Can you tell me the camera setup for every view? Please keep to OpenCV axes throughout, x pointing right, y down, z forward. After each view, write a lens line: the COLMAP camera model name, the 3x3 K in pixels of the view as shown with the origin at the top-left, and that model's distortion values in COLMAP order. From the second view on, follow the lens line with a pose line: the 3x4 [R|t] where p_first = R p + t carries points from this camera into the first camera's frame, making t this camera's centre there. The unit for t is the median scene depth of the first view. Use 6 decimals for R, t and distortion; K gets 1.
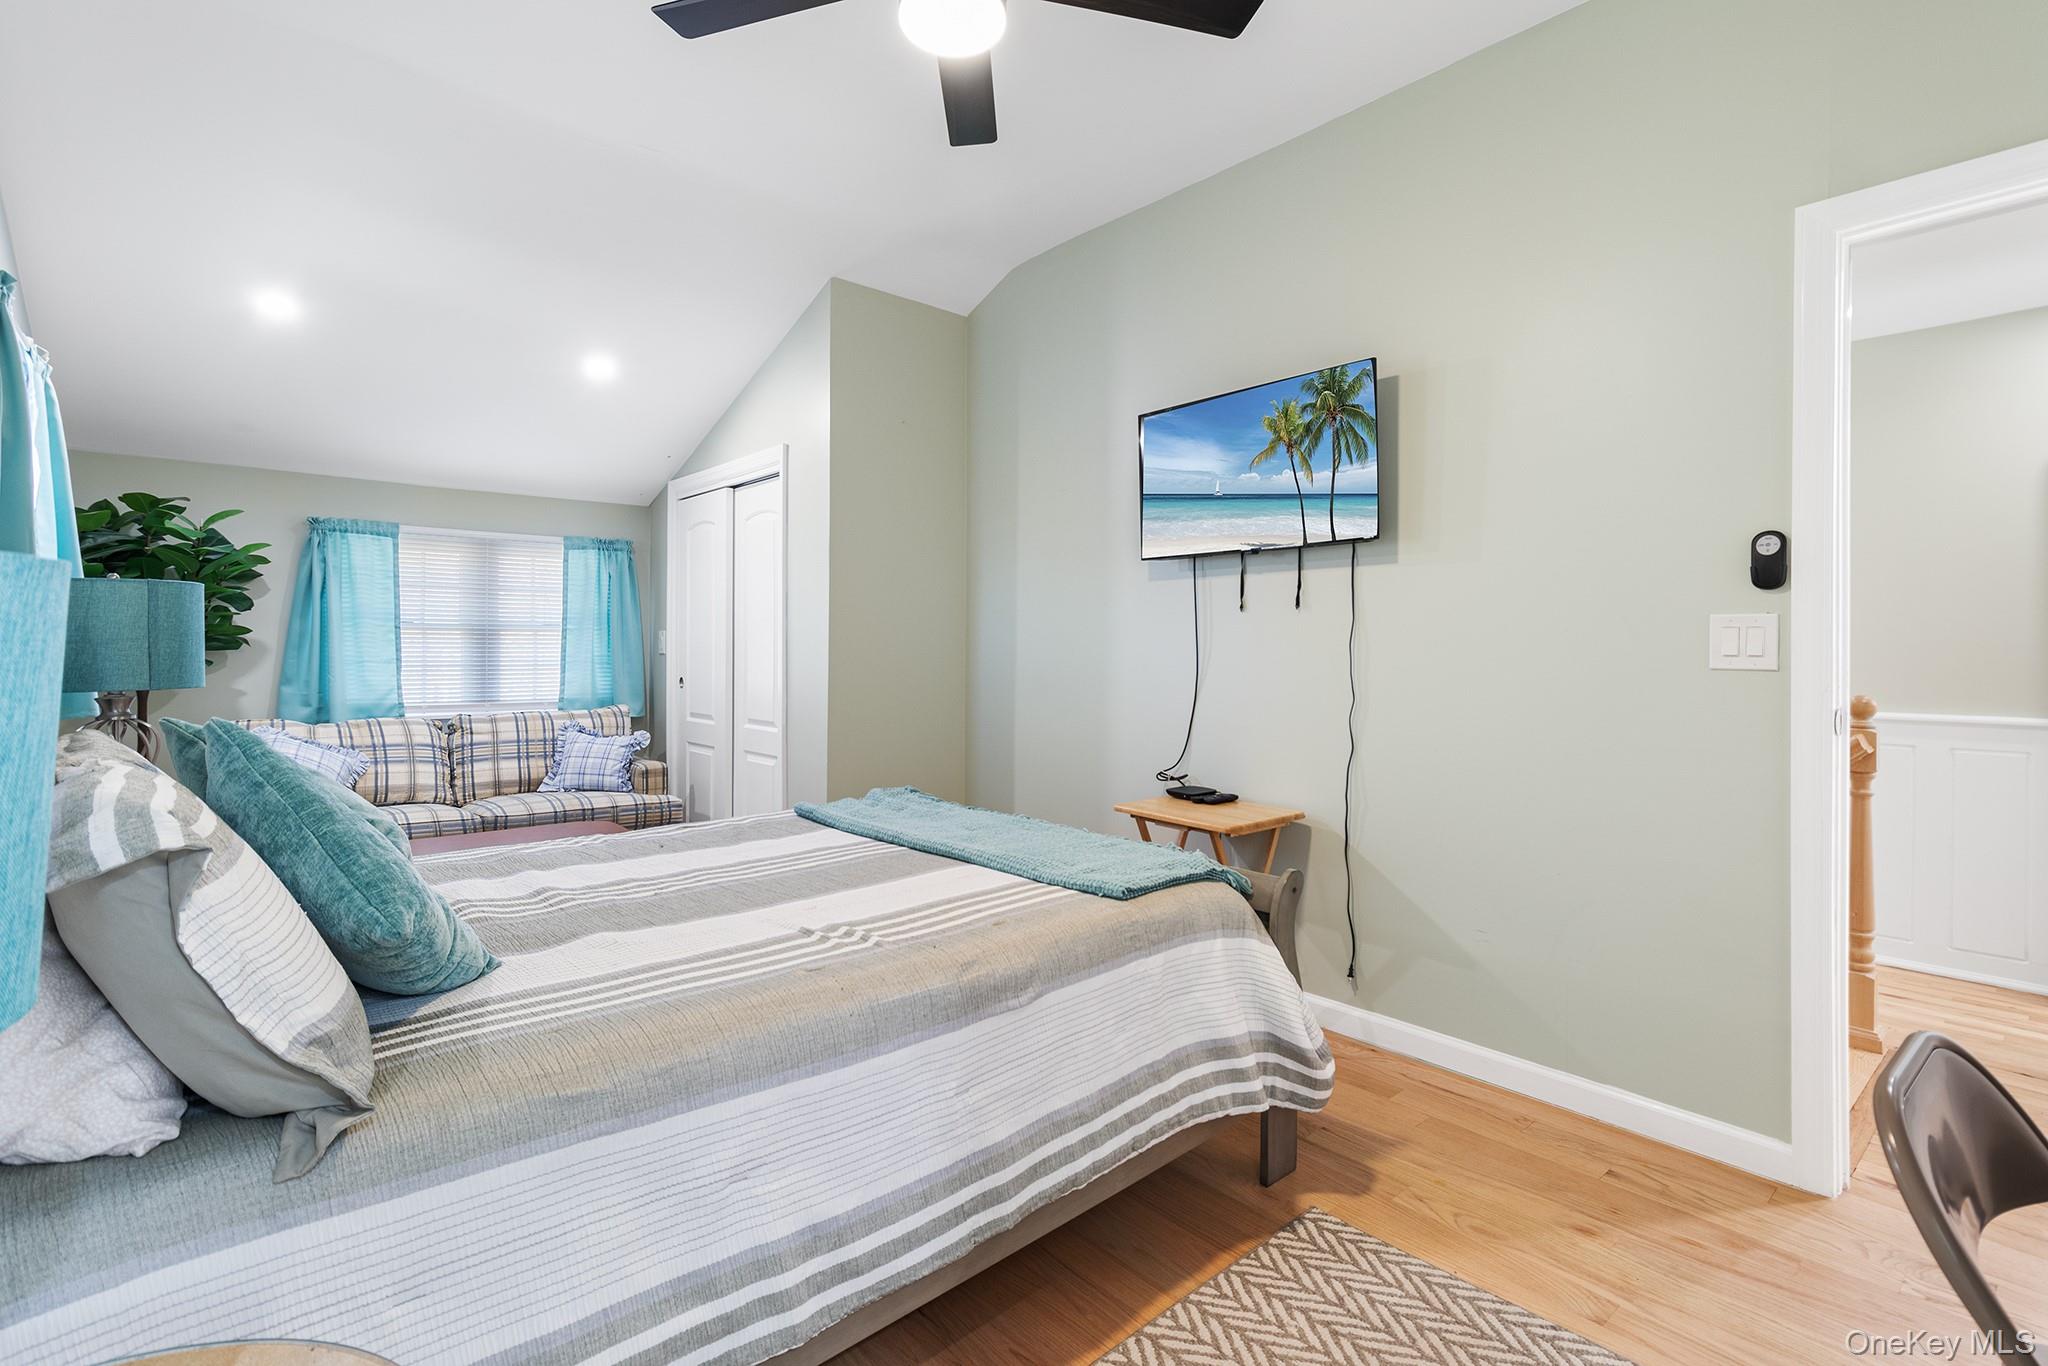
lens RADIAL K [[968.1, 0, 1028.5], [0, 968.1, 652.4], [0, 0, 1]] dist [0.001553, 0.000294]
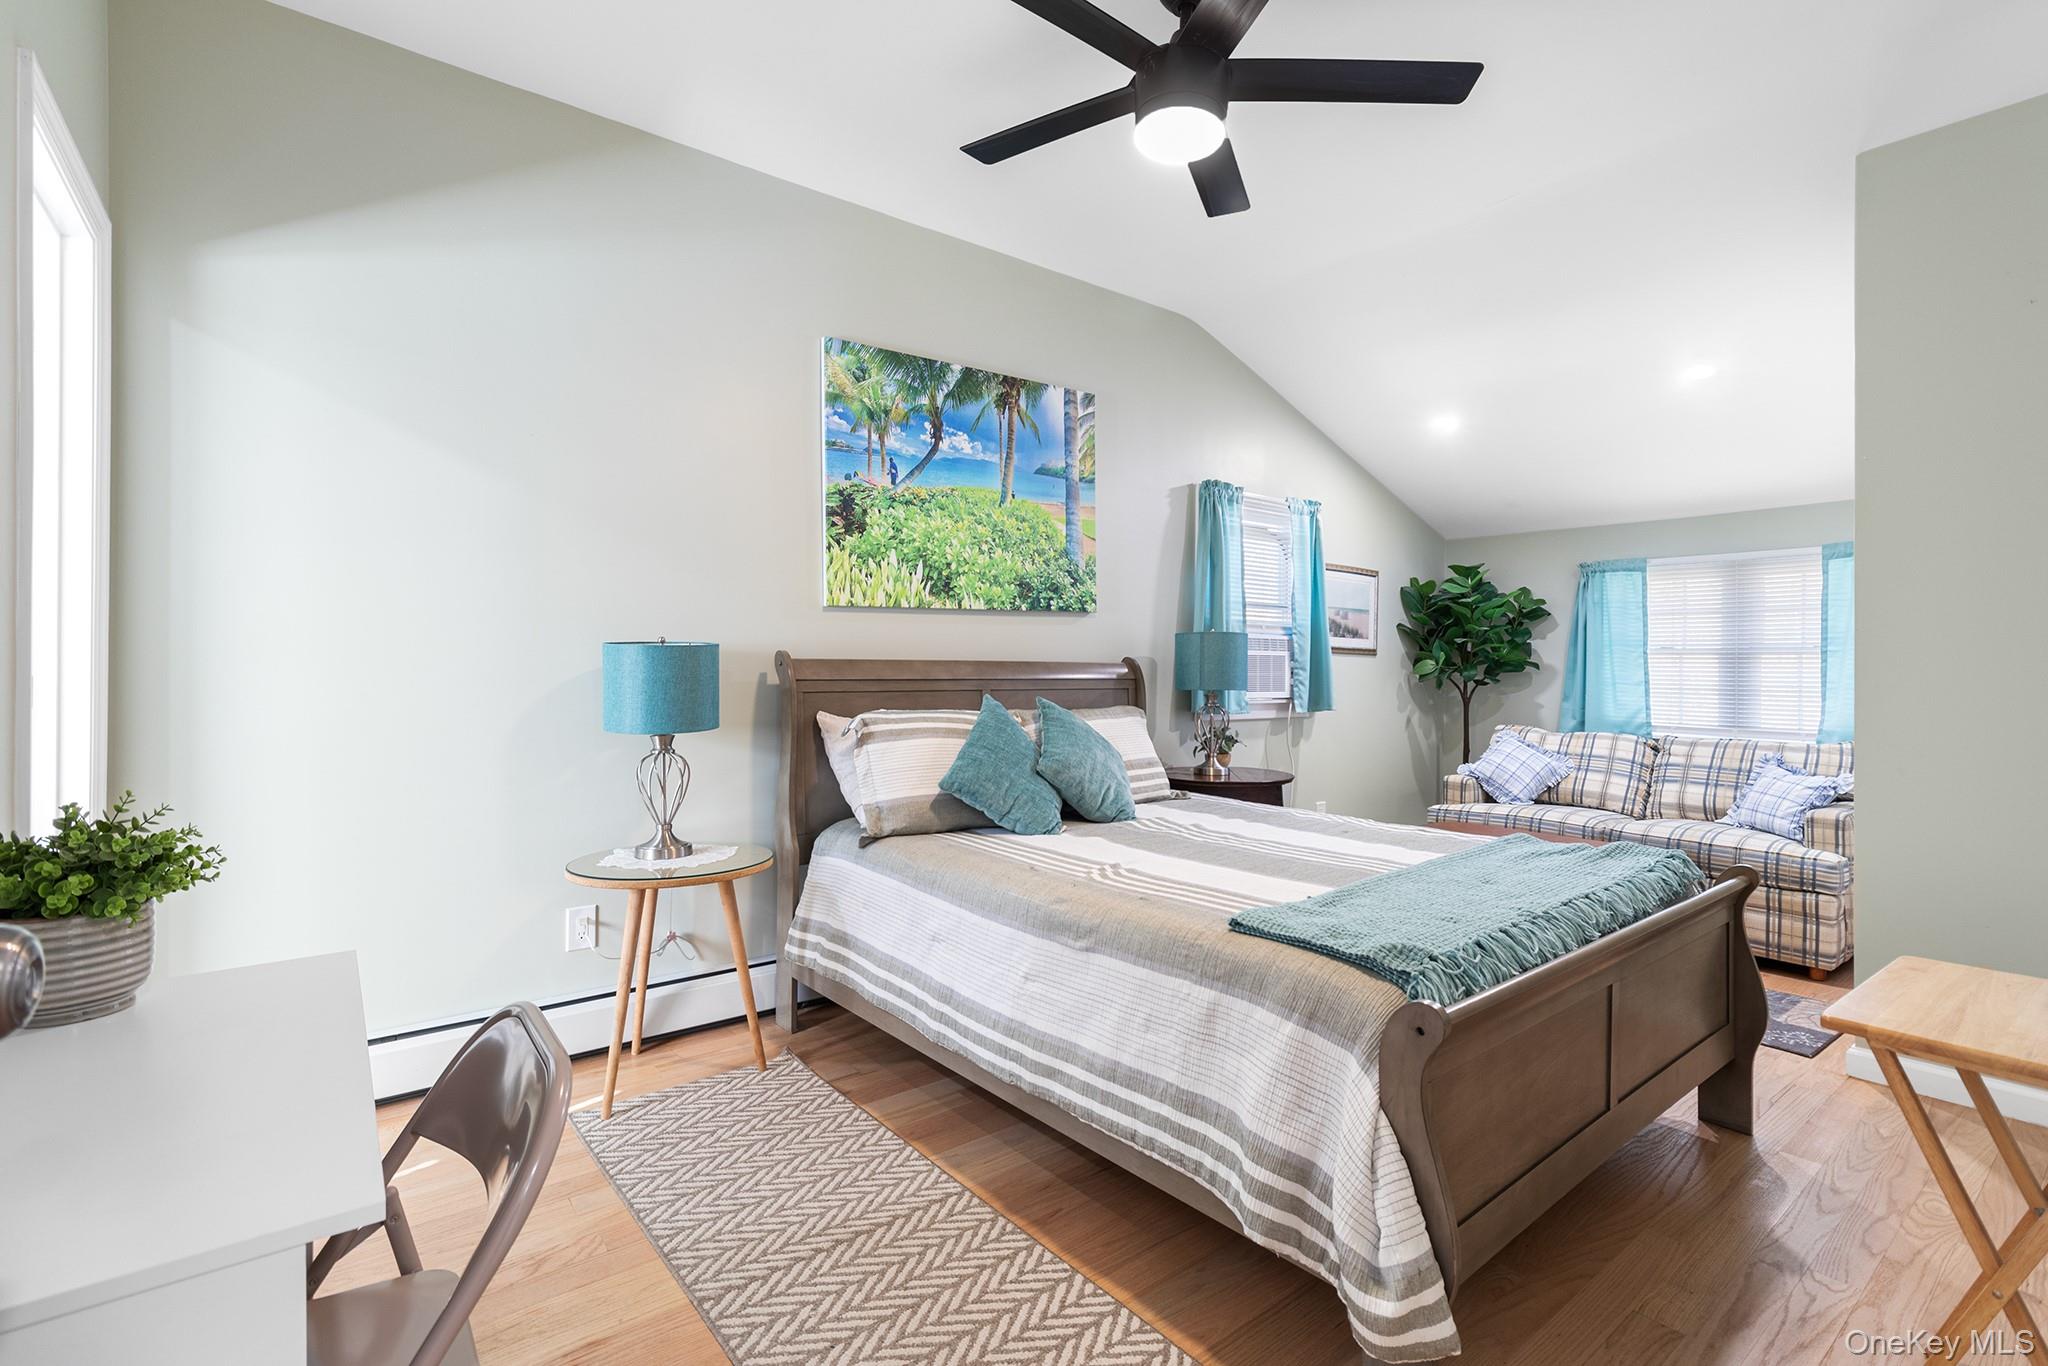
lens RADIAL K [[920.1, 0, 1027.8], [0, 920.1, 667.1], [0, 0, 1]] dist [0.000989, 0.000113]
pose [[-0.049148, -0.003489, -0.998785, 0.434804], [-0.010991, 0.999935, -0.002952, 0.000996], [0.998731, 0.010832, -0.049183, 0.361783]]
